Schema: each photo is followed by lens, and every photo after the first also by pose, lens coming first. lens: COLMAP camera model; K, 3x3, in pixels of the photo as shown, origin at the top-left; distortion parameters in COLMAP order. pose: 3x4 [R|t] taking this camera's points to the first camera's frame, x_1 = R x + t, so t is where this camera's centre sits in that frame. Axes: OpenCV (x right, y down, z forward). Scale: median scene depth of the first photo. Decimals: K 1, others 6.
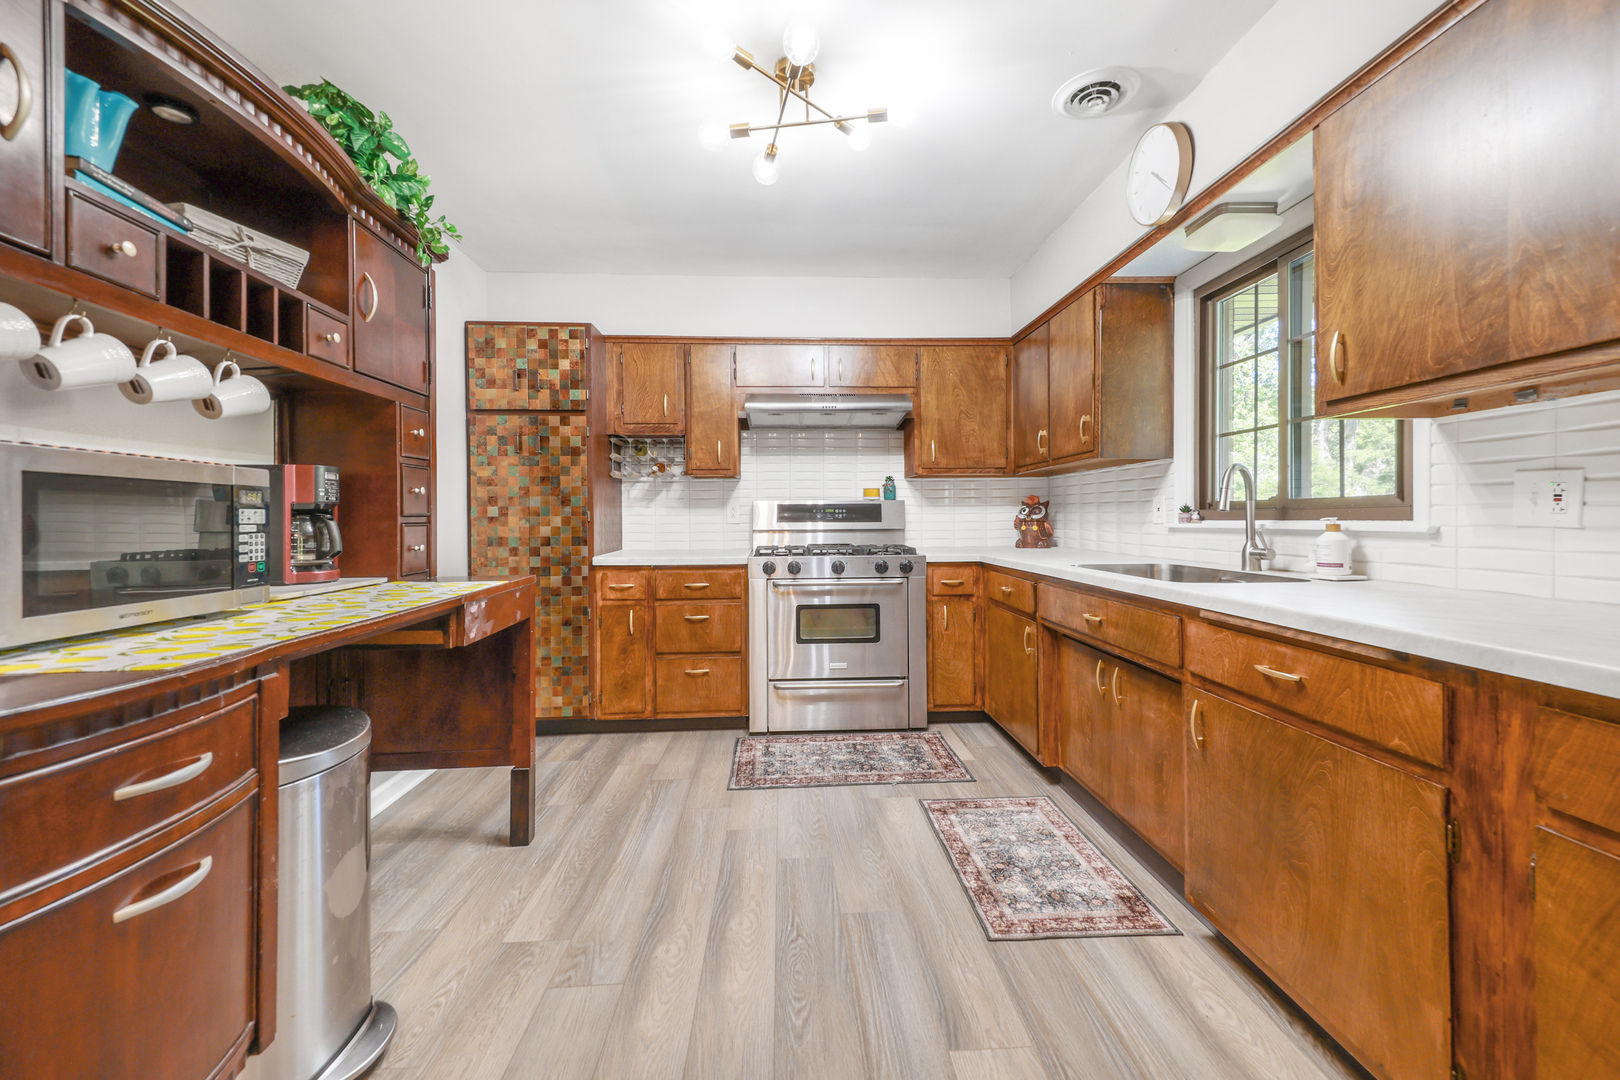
lens RADIAL K [[652.1, 0, 811.8], [0, 652.1, 520.2], [0, 0, 1]] dist [0.012697, -0.000679]
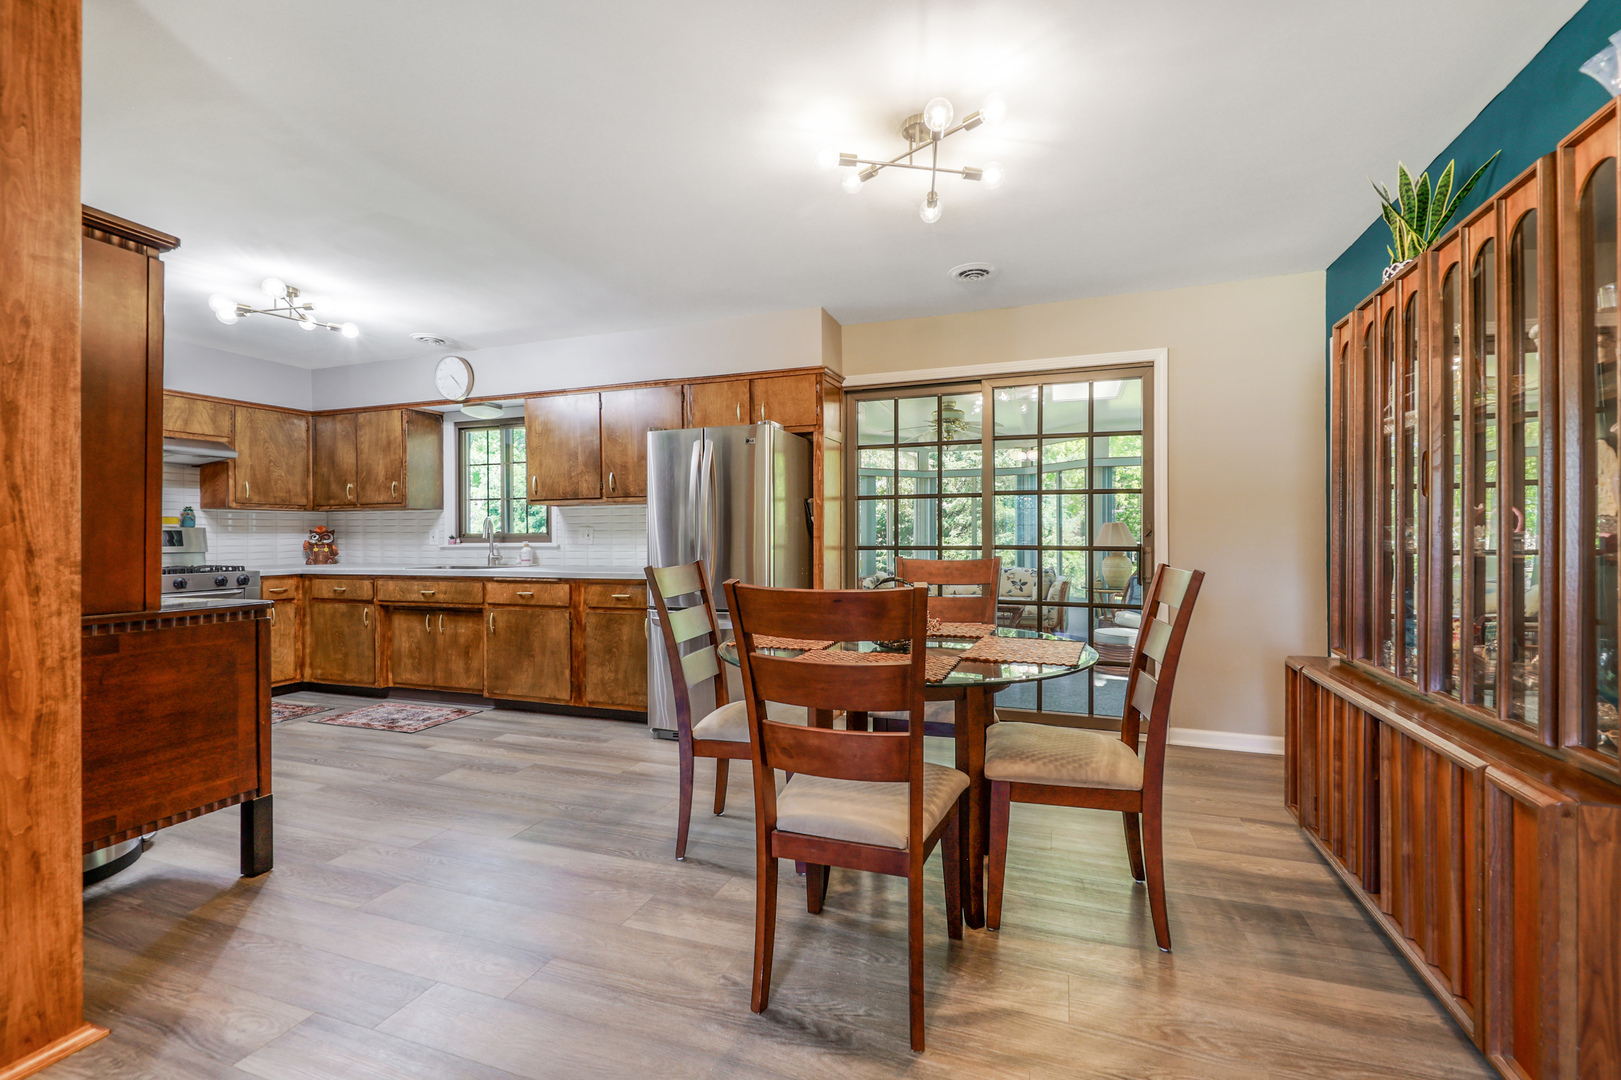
lens RADIAL K [[695.4, 0, 810.5], [0, 695.4, 540.0], [0, 0, 1]] dist [0.000311, -0.000147]
pose [[0.388547, -0.000106, 0.921429, -0.712933], [0.006739, 0.999974, -0.002727, 0.002930], [-0.921404, 0.007269, 0.388538, -0.598667]]
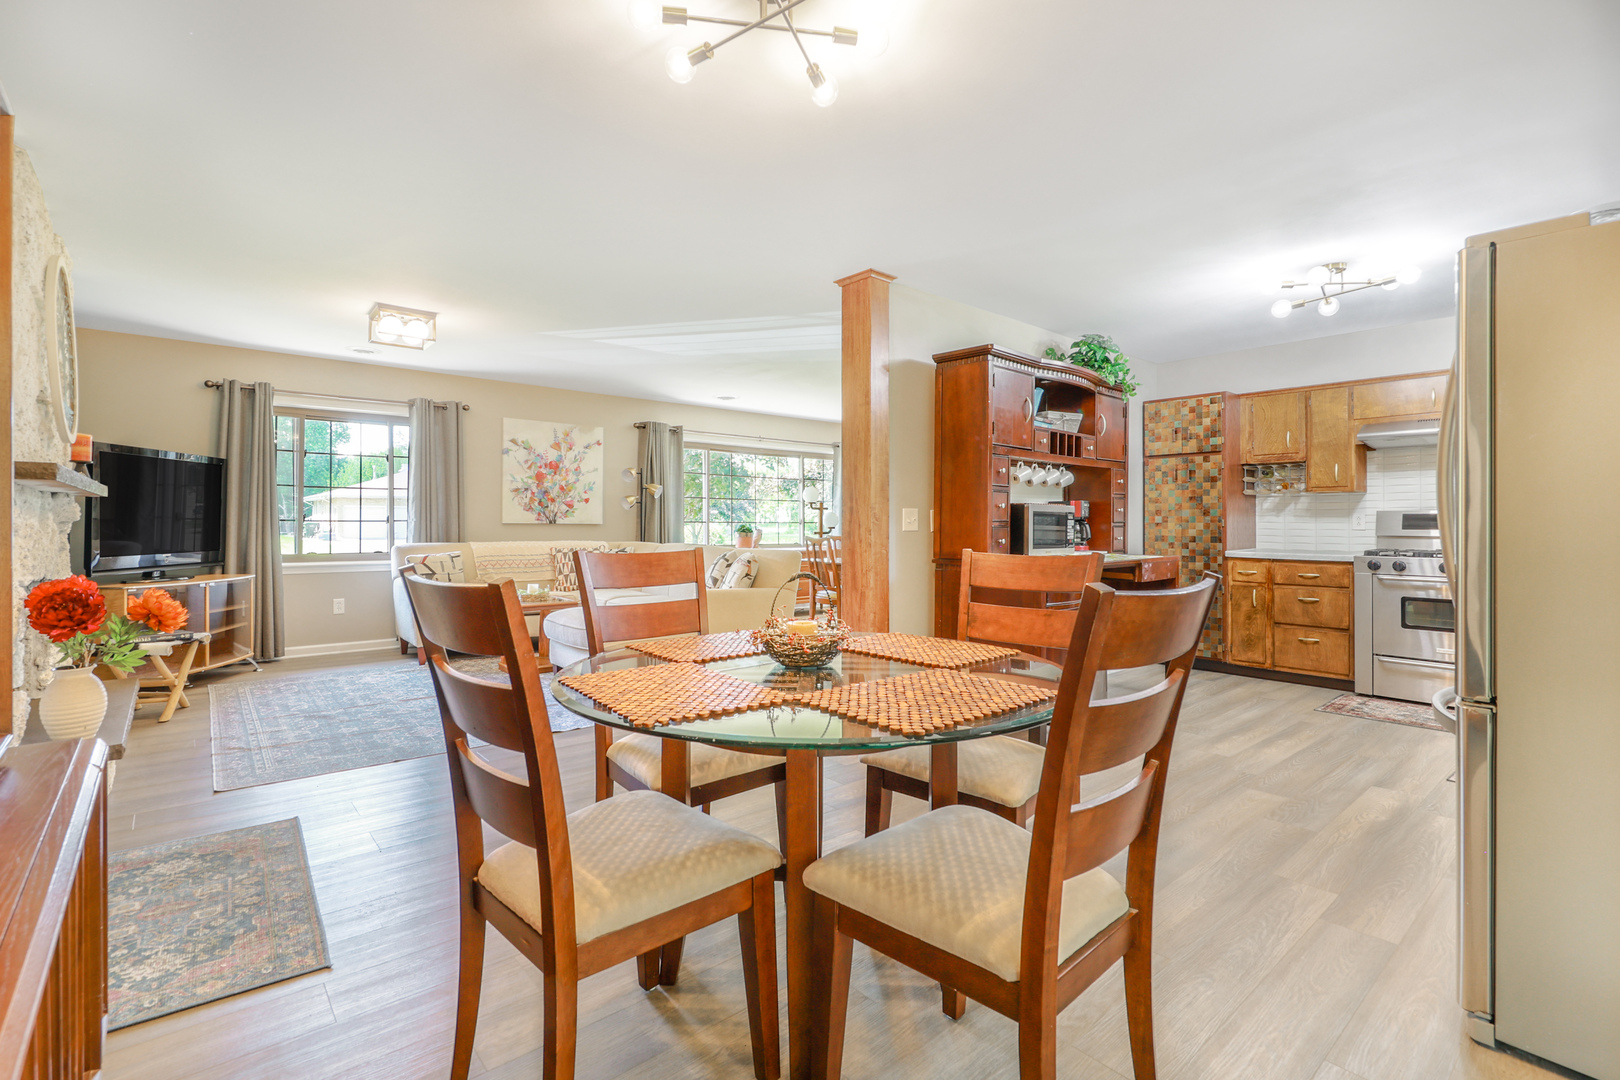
lens RADIAL K [[732.2, 0, 811.2], [0, 732.2, 517.2], [0, 0, 1]] dist [0.001572, 0.000096]
pose [[0.616323, 0.002796, -0.787488, 0.385173], [-0.010966, 0.999927, -0.005033, -0.000689], [0.787417, 0.011738, 0.616309, -0.744421]]
